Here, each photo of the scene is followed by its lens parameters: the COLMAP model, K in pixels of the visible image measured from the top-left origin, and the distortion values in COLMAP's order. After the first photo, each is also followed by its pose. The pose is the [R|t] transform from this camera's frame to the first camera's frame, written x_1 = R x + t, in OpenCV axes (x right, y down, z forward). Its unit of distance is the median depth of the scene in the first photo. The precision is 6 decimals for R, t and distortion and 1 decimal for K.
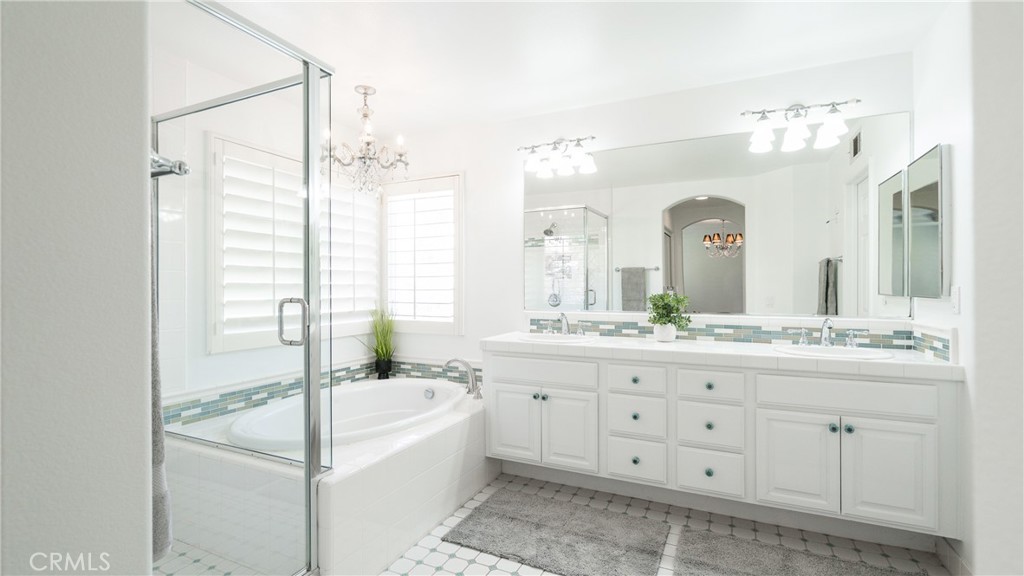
lens RADIAL K [[465.8, 0, 512.0], [0, 465.8, 288.0], [0, 0, 1]] dist [-0.001287, 0.000132]
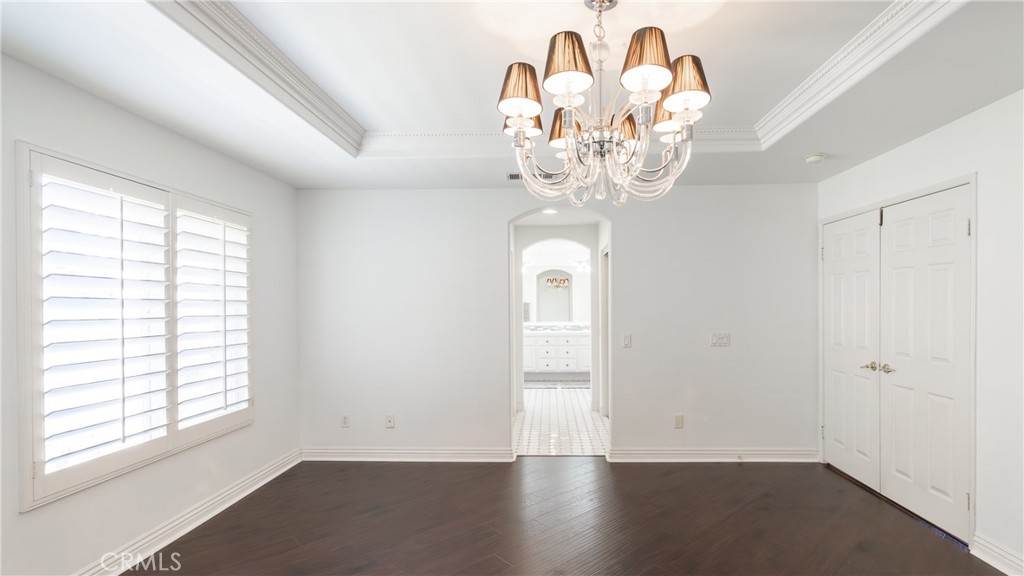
lens RADIAL K [[465.8, 0, 512.0], [0, 465.8, 288.0], [0, 0, 1]] dist [-0.001287, 0.000132]
pose [[0.937138, 0.017985, 0.348496, -1.047999], [-0.005357, 0.999295, -0.037166, -0.059472], [-0.348918, 0.032963, 0.936573, -1.892920]]
